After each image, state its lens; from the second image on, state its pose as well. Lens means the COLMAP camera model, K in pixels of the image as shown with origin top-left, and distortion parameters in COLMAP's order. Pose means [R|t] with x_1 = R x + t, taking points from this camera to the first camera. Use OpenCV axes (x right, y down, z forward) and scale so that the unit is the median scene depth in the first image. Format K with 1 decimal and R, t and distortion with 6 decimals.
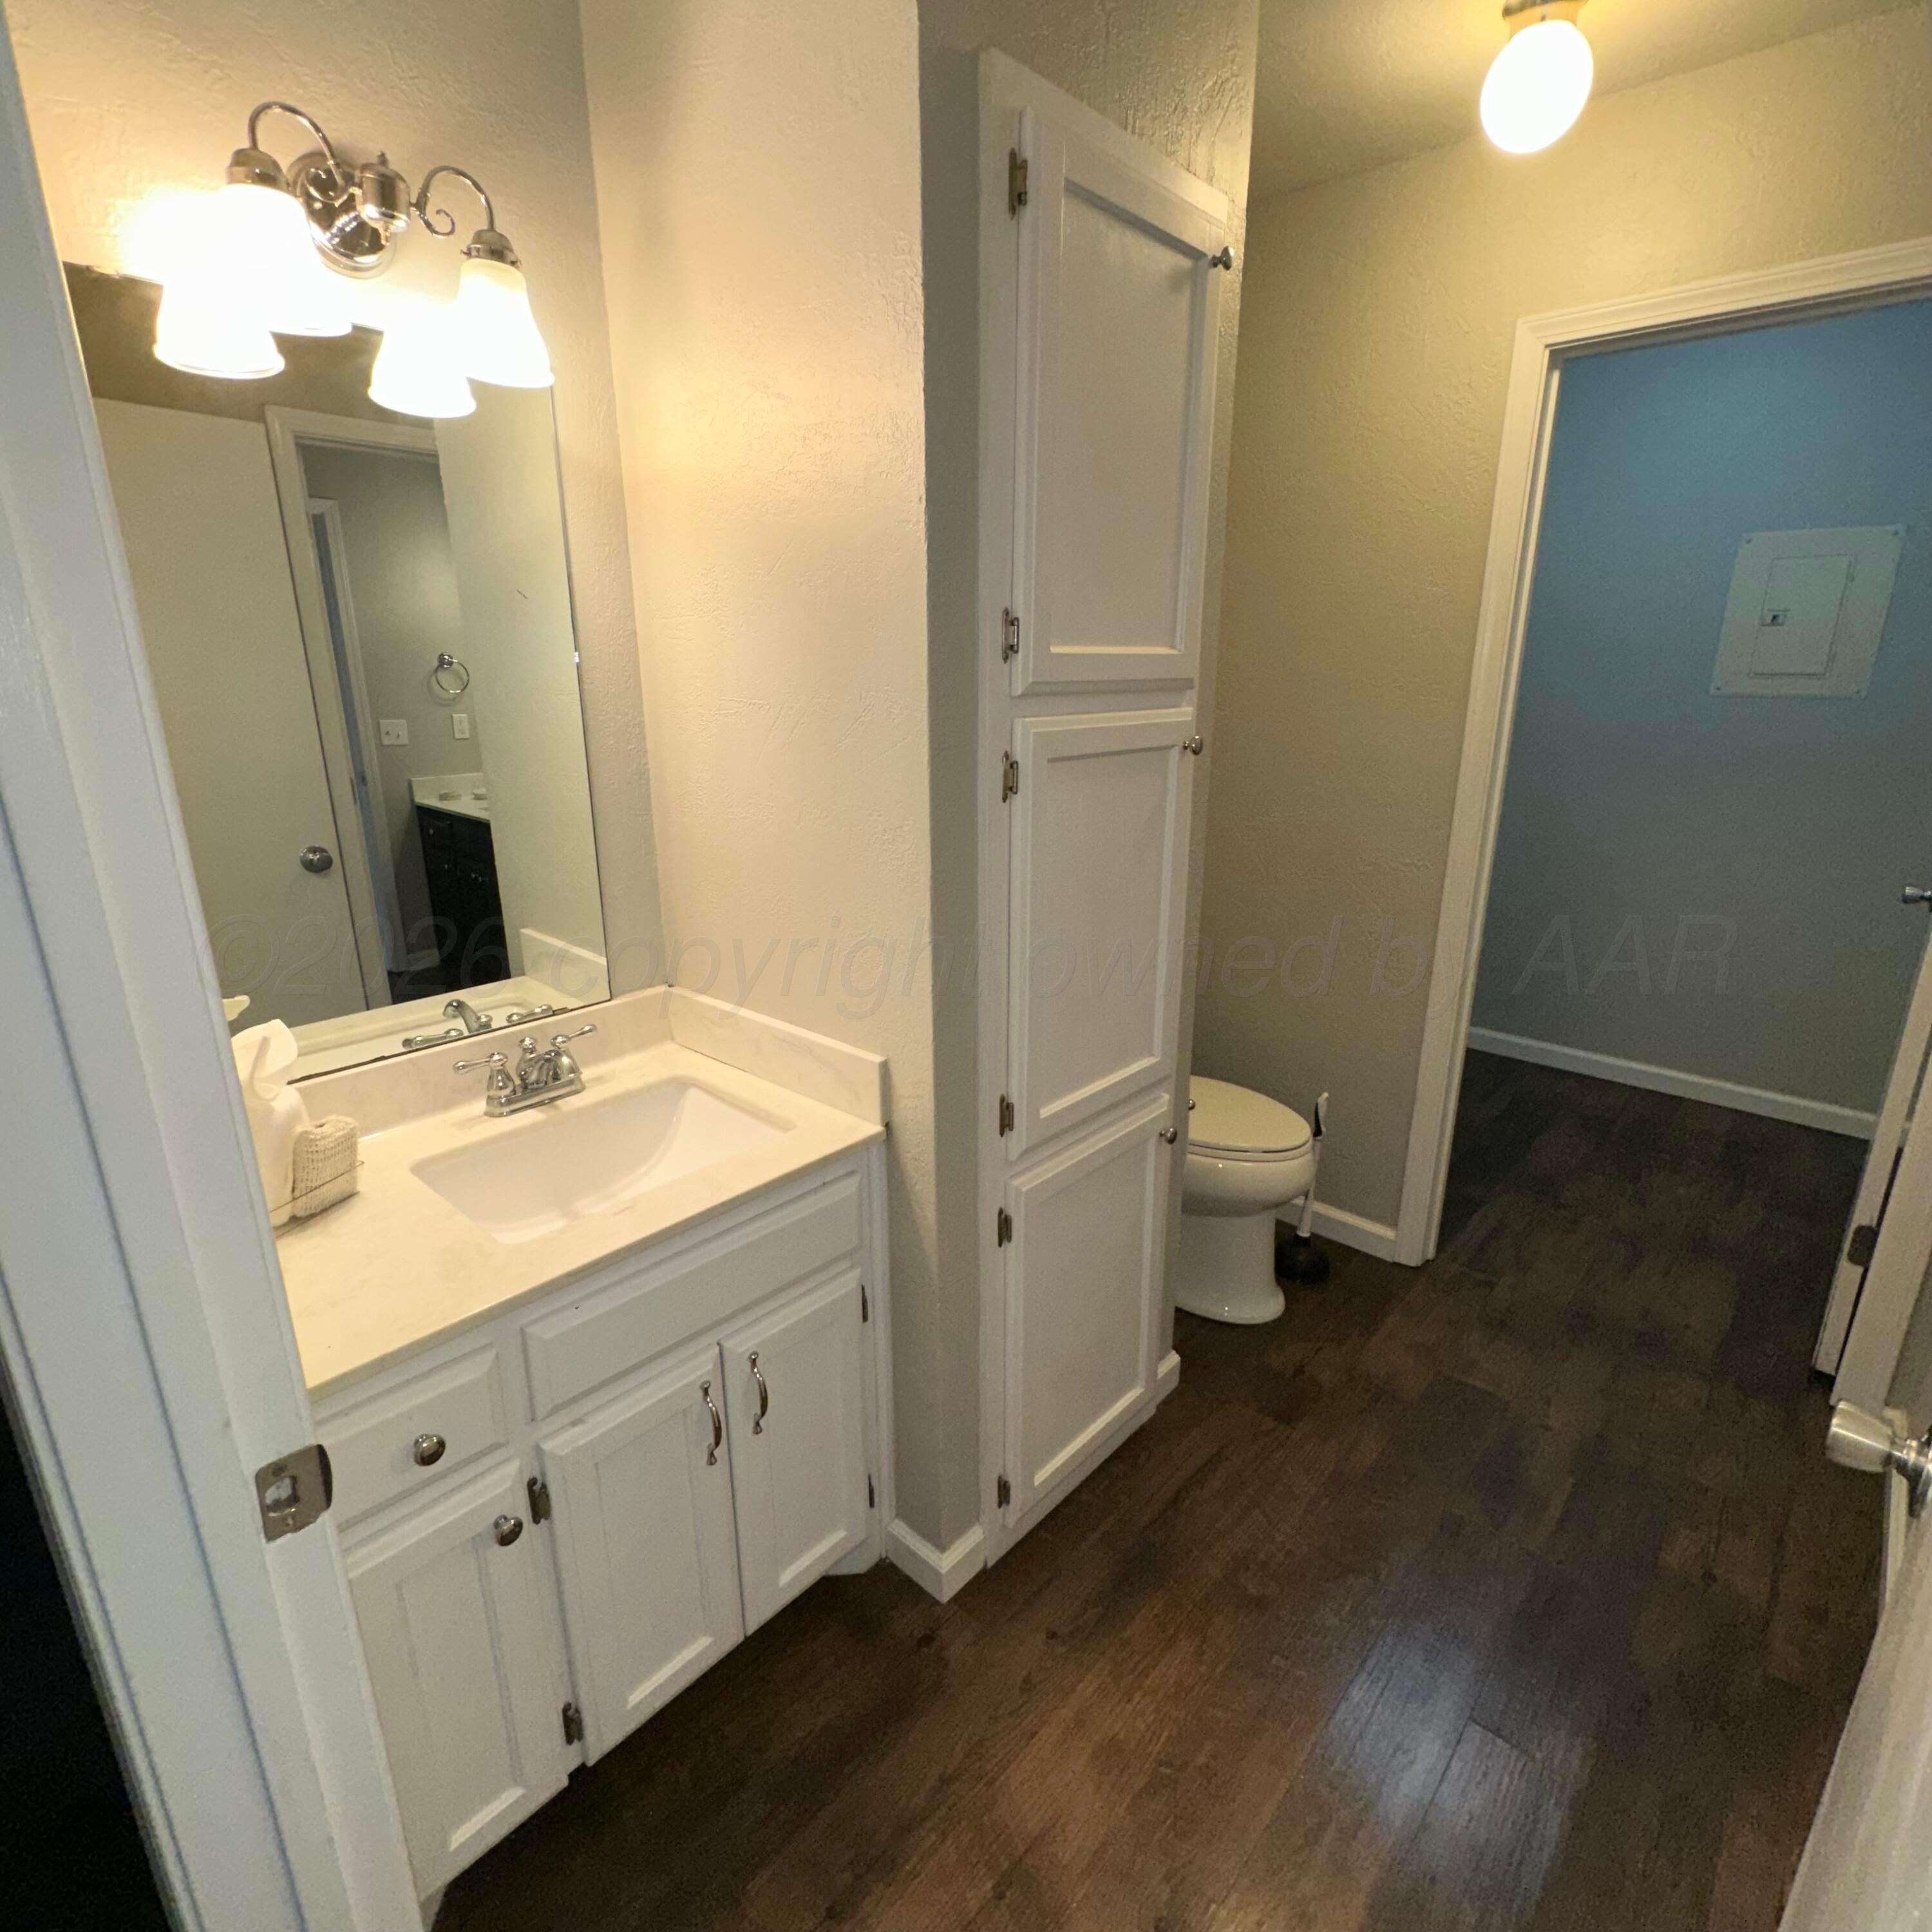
lens RADIAL K [[1016.0, 0, 966.0], [0, 1016.0, 966.0], [0, 0, 1]] dist [-0.003021, -0.000828]
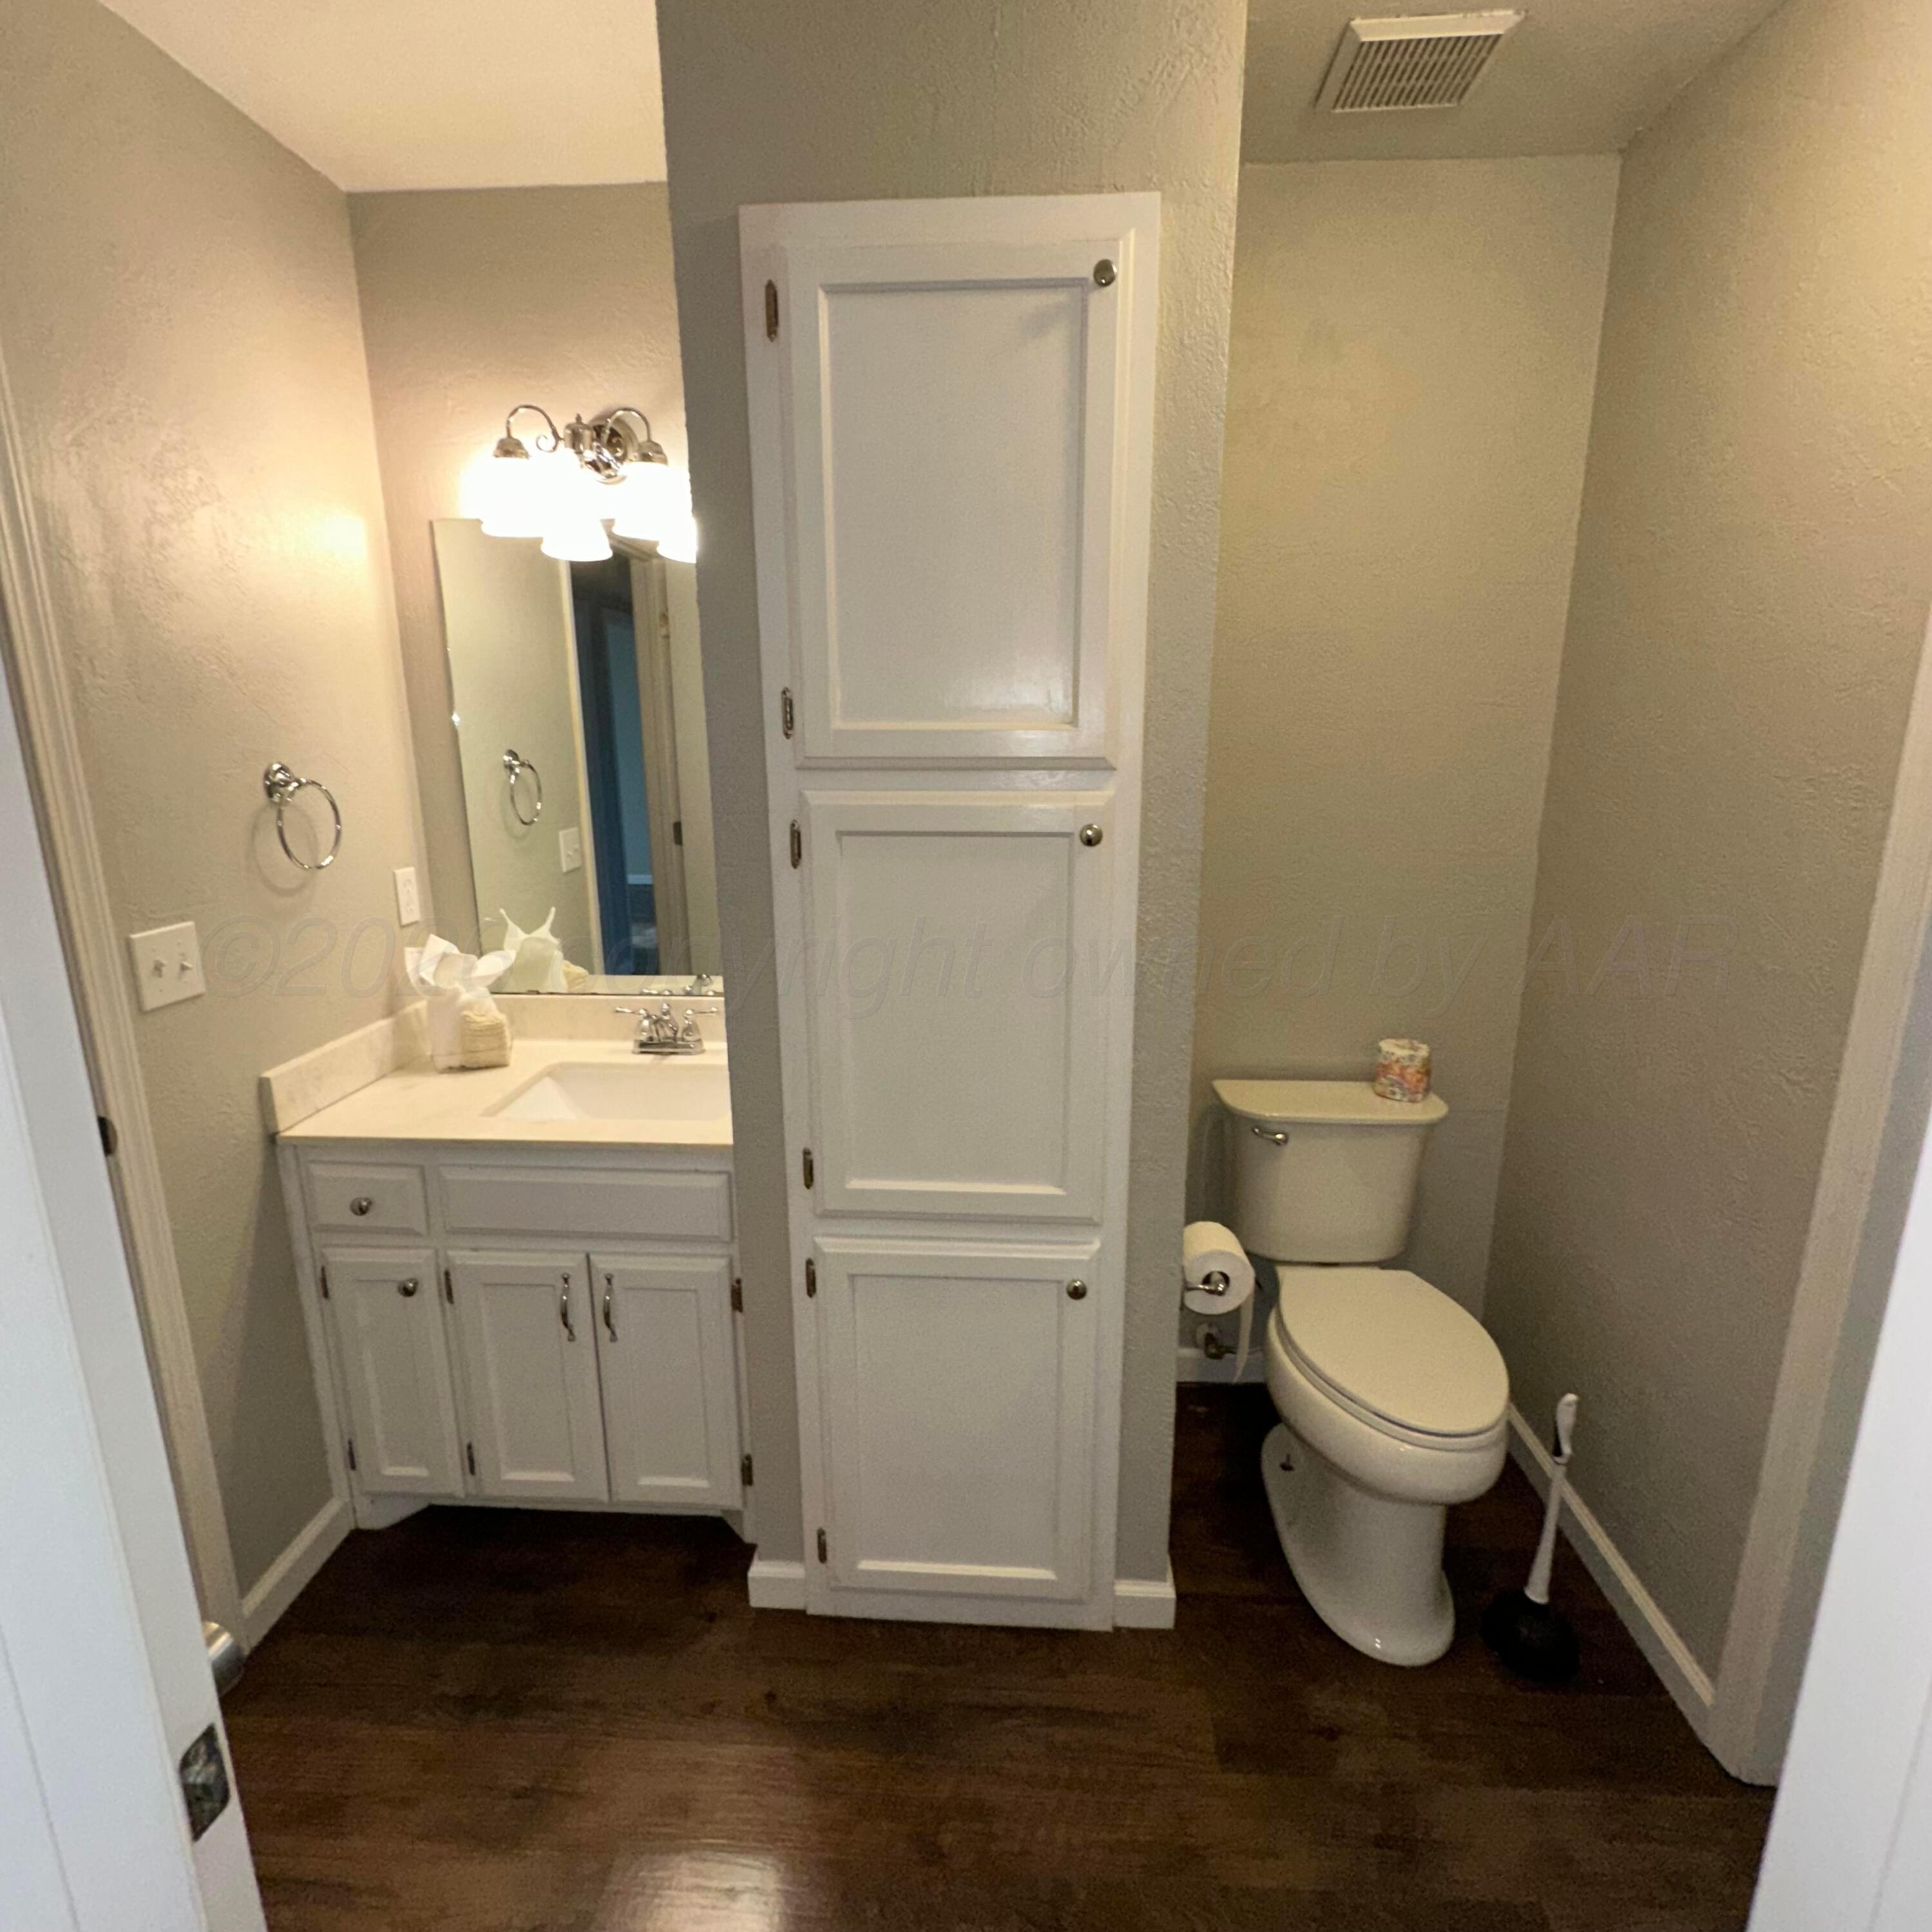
lens RADIAL K [[1016.0, 0, 966.0], [0, 1016.0, 966.0], [0, 0, 1]] dist [-0.003021, -0.000828]
pose [[0.633732, 0.179133, -0.752526, 0.895803], [-0.220419, 0.974306, 0.046303, -0.139882], [0.741485, 0.136527, 0.656933, 0.420259]]
